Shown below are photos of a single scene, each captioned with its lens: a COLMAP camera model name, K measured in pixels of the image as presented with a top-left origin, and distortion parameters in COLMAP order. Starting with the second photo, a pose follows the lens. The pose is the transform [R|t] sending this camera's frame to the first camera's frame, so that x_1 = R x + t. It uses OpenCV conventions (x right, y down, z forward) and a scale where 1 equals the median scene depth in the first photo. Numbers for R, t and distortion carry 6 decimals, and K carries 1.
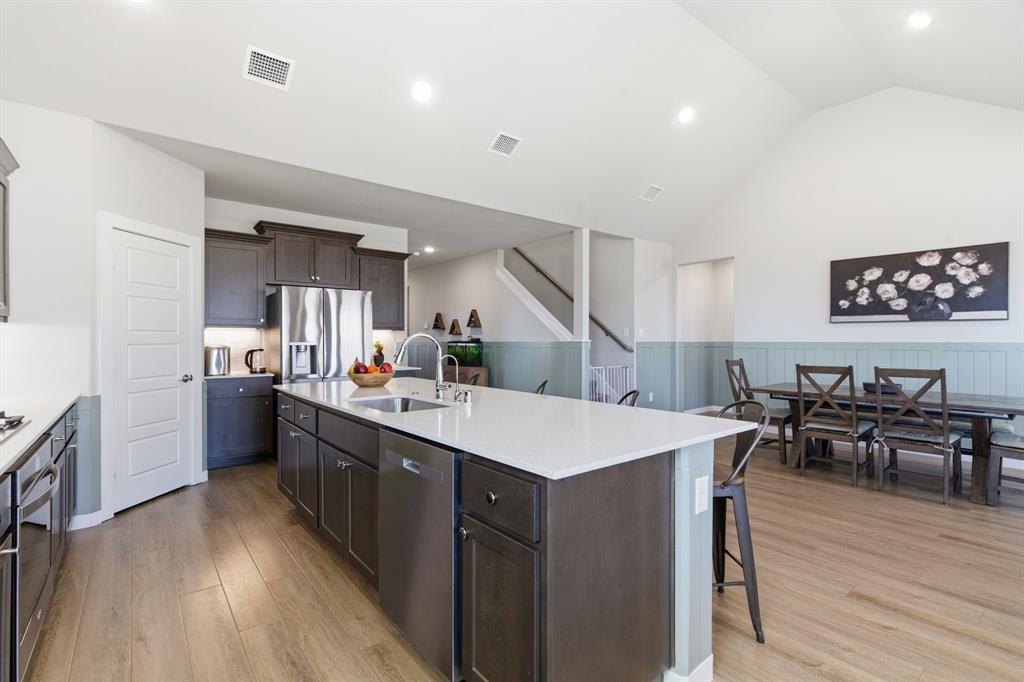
lens RADIAL K [[467.3, 0, 513.5], [0, 467.3, 339.1], [0, 0, 1]] dist [0.002215, -0.001784]
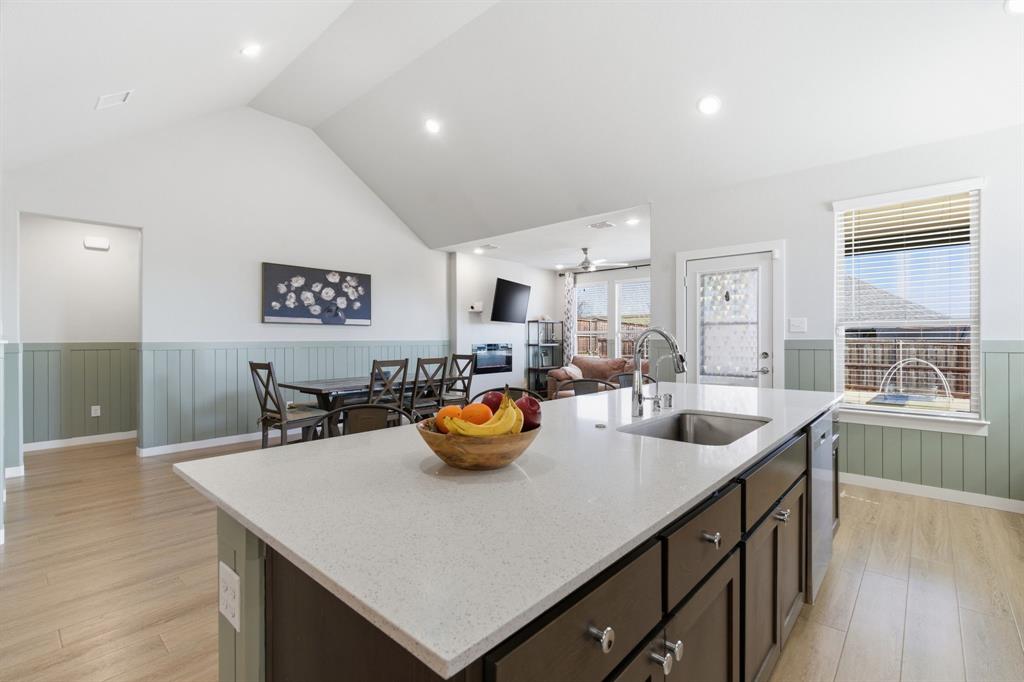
lens RADIAL K [[467.3, 0, 507.5], [0, 467.3, 342.4], [0, 0, 1]] dist [0.002215, -0.001784]
pose [[-0.145317, -0.005371, 0.989371, -0.463944], [0.001712, 0.999982, 0.005681, 0.004249], [-0.989384, 0.002519, -0.145305, 0.694565]]
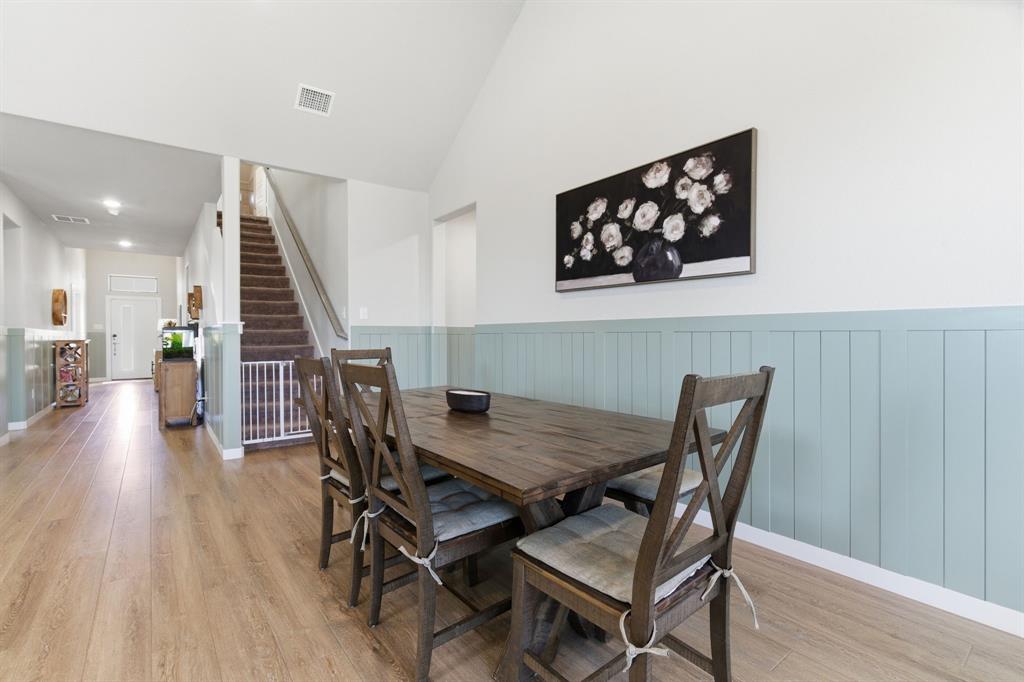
lens RADIAL K [[467.3, 0, 511.1], [0, 467.3, 335.6], [0, 0, 1]] dist [0.002215, -0.001784]
pose [[0.999843, -0.002356, -0.017573, 0.702065], [0.002408, 0.999993, 0.002938, 0.026007], [0.017566, -0.002980, 0.999841, 0.403530]]
